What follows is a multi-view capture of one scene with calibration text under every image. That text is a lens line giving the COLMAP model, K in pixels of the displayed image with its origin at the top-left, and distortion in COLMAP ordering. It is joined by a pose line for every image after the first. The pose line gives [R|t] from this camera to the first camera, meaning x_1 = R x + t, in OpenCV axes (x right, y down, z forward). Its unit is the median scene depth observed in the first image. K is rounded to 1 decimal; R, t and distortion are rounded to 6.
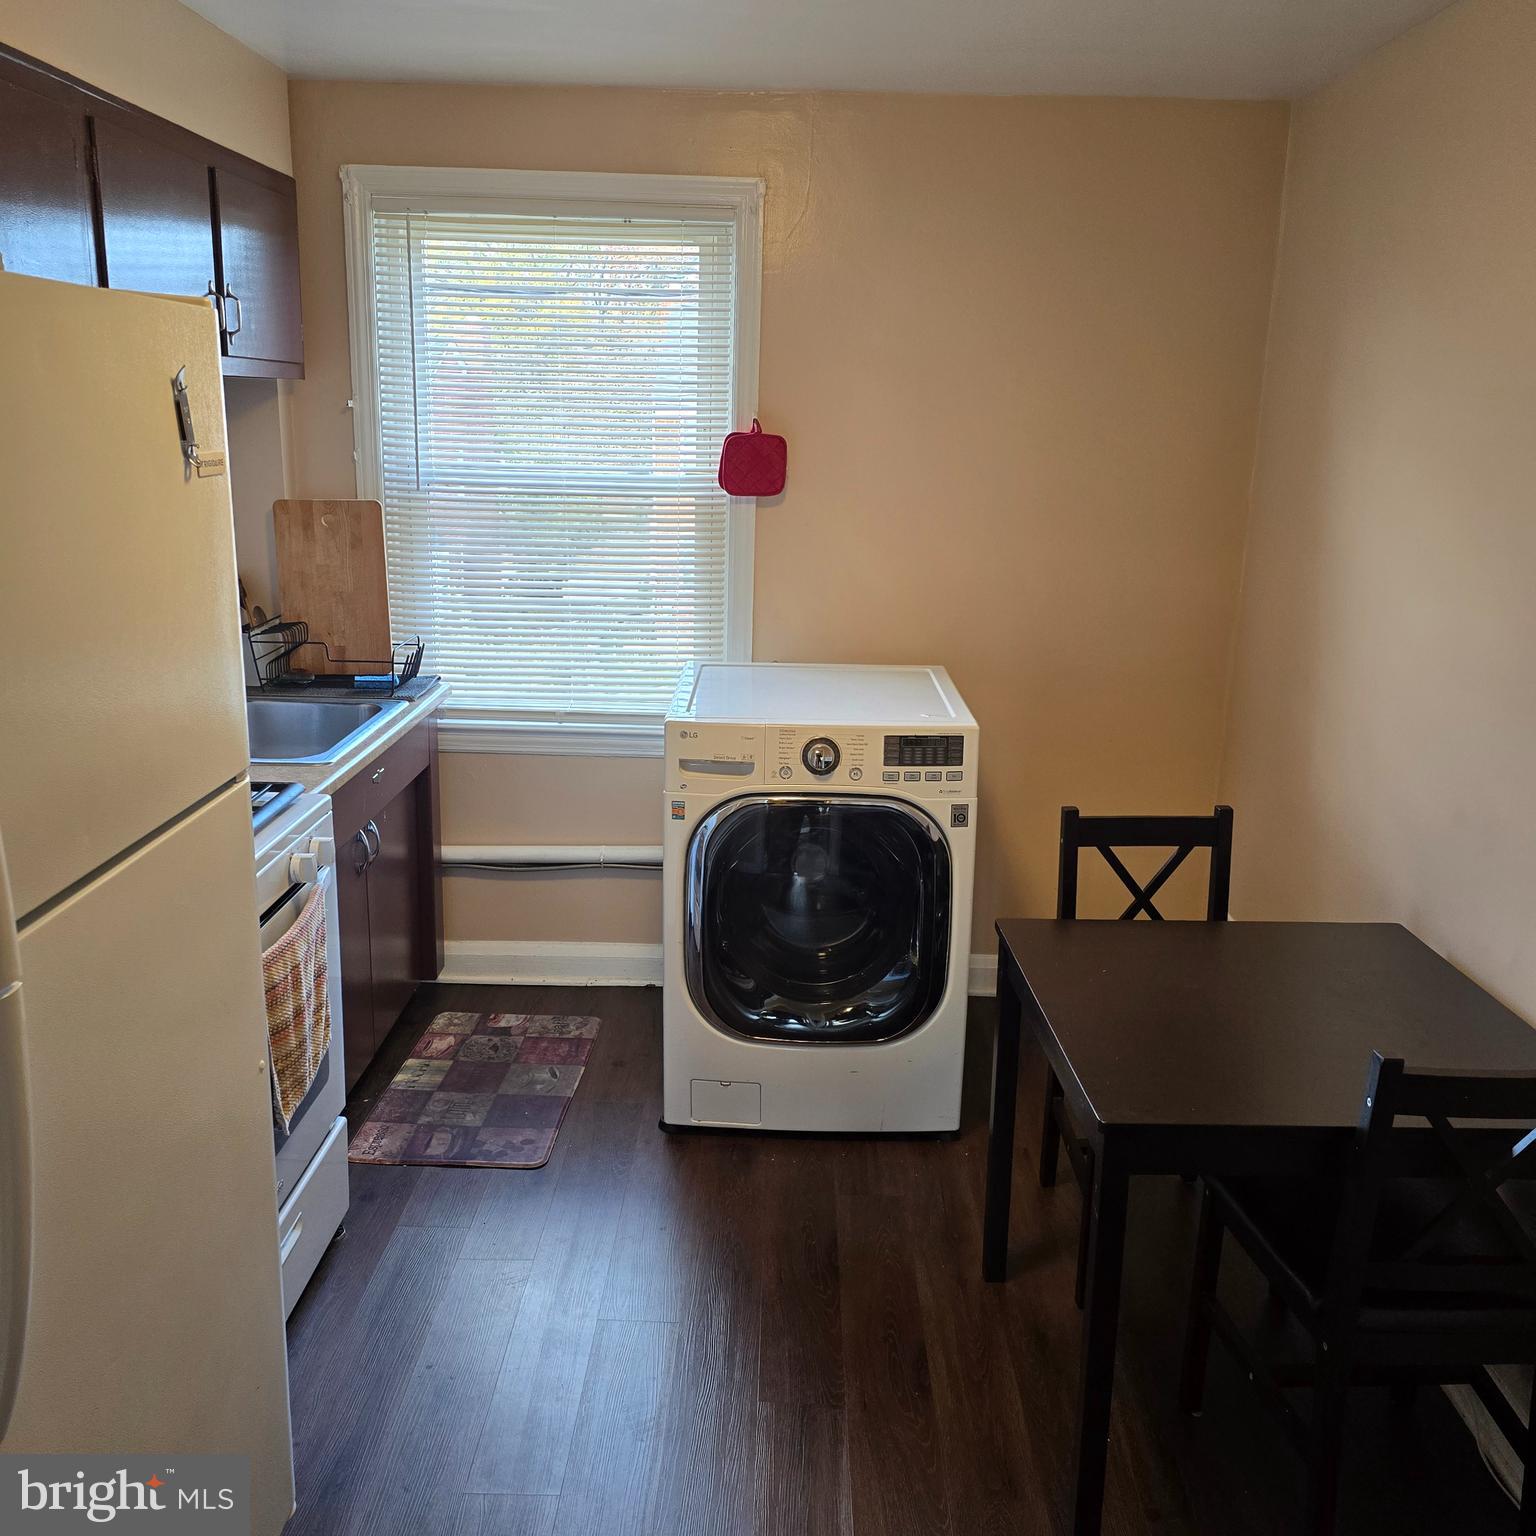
lens RADIAL K [[1363.8, 0, 763.5], [0, 1363.8, 757.7], [0, 0, 1]] dist [0.087138, -0.094992]
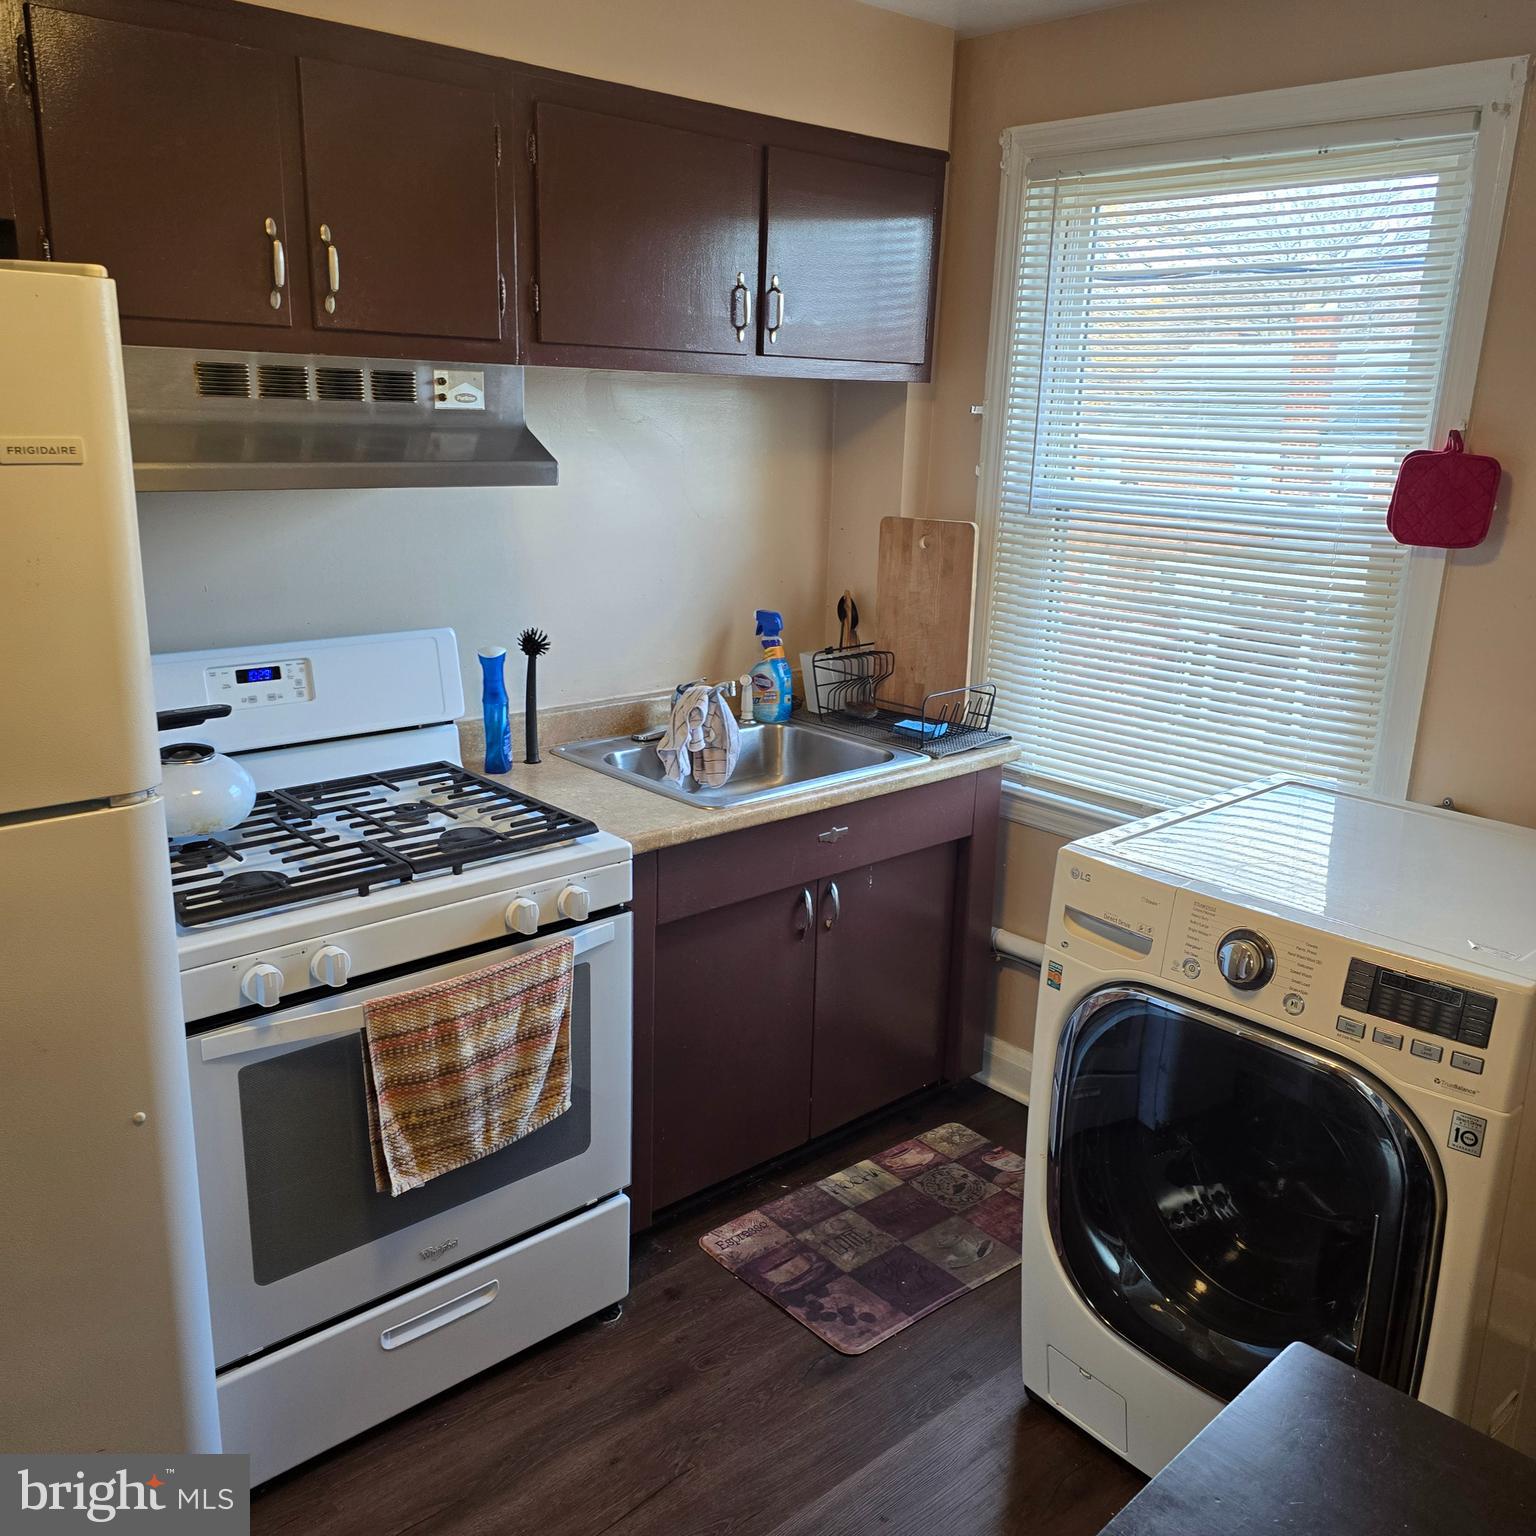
lens RADIAL K [[1363.8, 0, 767.6], [0, 1363.8, 780.0], [0, 0, 1]] dist [0.087138, -0.094992]
pose [[0.689191, 0.193219, -0.698343, 0.264958], [-0.193416, 0.977876, 0.079679, -0.075169], [0.698288, 0.080157, 0.711315, 0.322076]]
